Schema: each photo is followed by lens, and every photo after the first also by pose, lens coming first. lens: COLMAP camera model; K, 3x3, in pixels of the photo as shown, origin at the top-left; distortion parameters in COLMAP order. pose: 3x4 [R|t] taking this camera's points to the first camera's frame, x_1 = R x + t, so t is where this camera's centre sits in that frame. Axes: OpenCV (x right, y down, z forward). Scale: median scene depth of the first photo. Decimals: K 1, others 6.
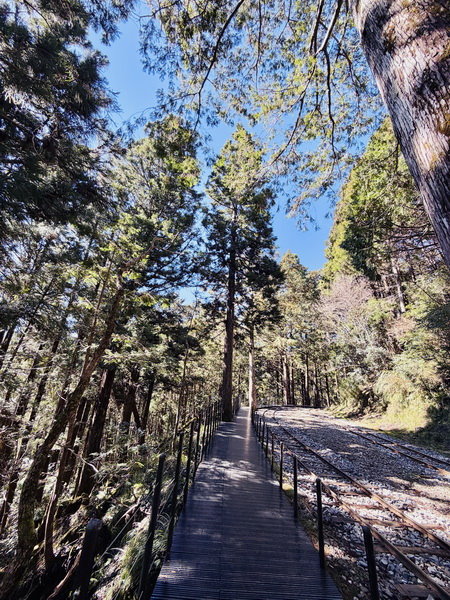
lens RADIAL K [[238.7, 0, 224.8], [0, 238.7, 299.9], [0, 0, 1]] dist [0.000939, 0.000070]
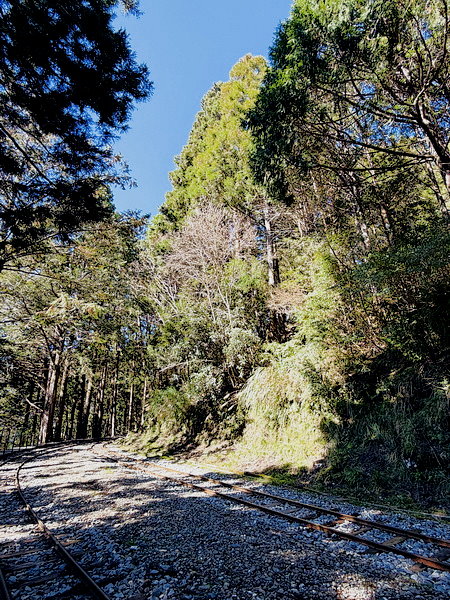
lens RADIAL K [[316.5, 0, 224.2], [0, 316.5, 300.9], [0, 0, 1]] dist [-0.004080, 0.000228]
pose [[0.729313, 0.143570, 0.668947, 0.065071], [-0.164209, 0.985888, -0.032564, 0.152761], [-0.664182, -0.086098, 0.742596, 0.431057]]
